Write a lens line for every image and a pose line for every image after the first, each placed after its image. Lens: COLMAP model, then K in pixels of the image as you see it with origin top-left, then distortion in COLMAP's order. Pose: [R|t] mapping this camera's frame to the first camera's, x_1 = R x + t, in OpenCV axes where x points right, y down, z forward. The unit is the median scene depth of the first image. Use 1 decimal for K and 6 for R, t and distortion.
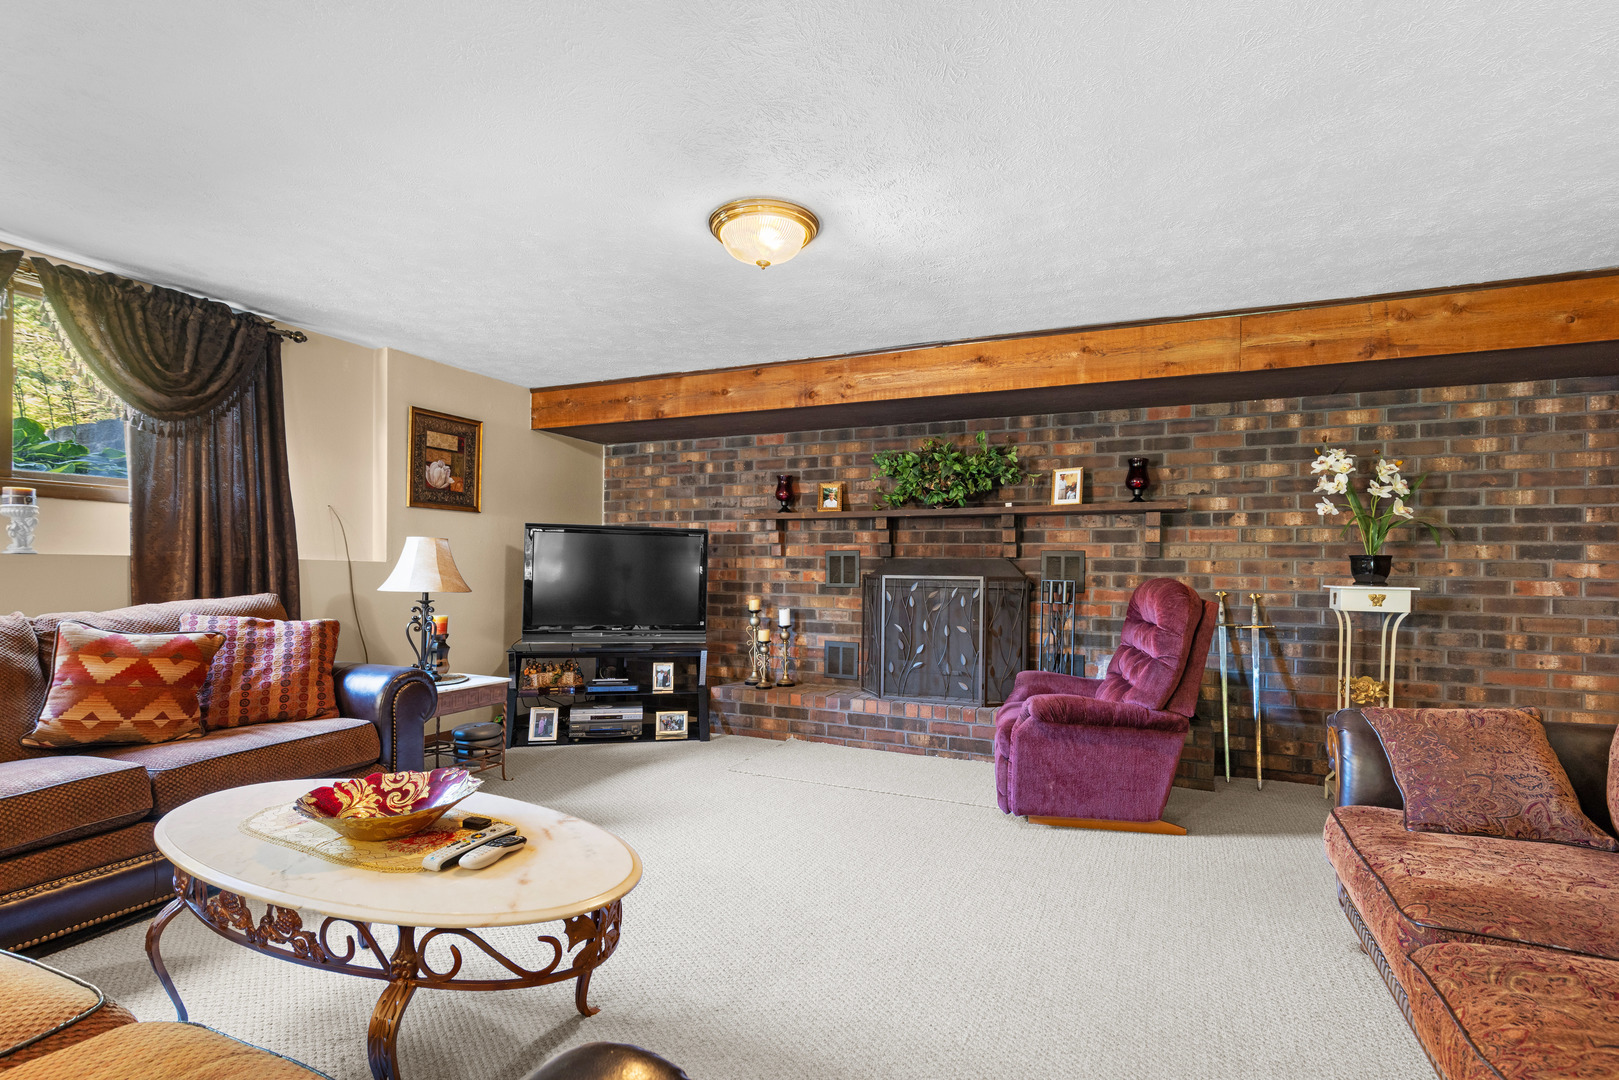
lens RADIAL K [[751.1, 0, 811.4], [0, 751.1, 561.1], [0, 0, 1]] dist [-0.000785, -0.000118]
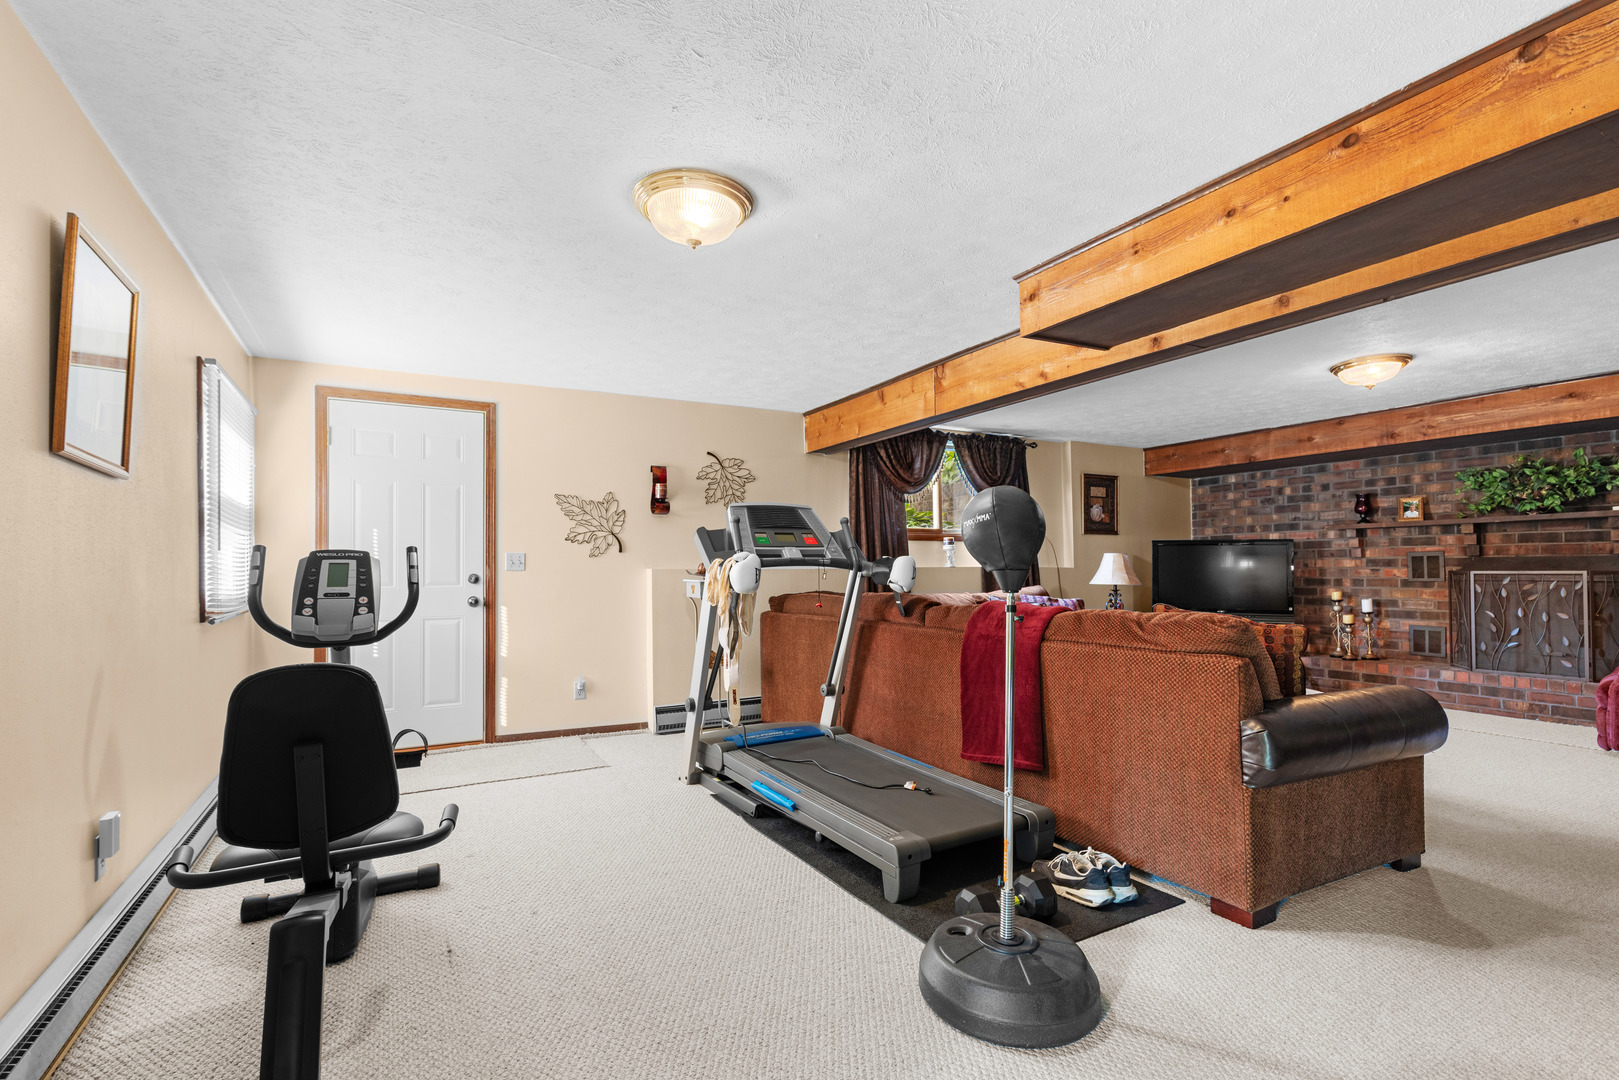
lens RADIAL K [[722.8, 0, 805.3], [0, 722.8, 553.1], [0, 0, 1]] dist [-0.001312, -0.000008]
pose [[0.799857, -0.029072, -0.599486, -0.063134], [0.021330, 0.999572, -0.020014, -0.009751], [0.599812, 0.003221, 0.800135, -0.564505]]
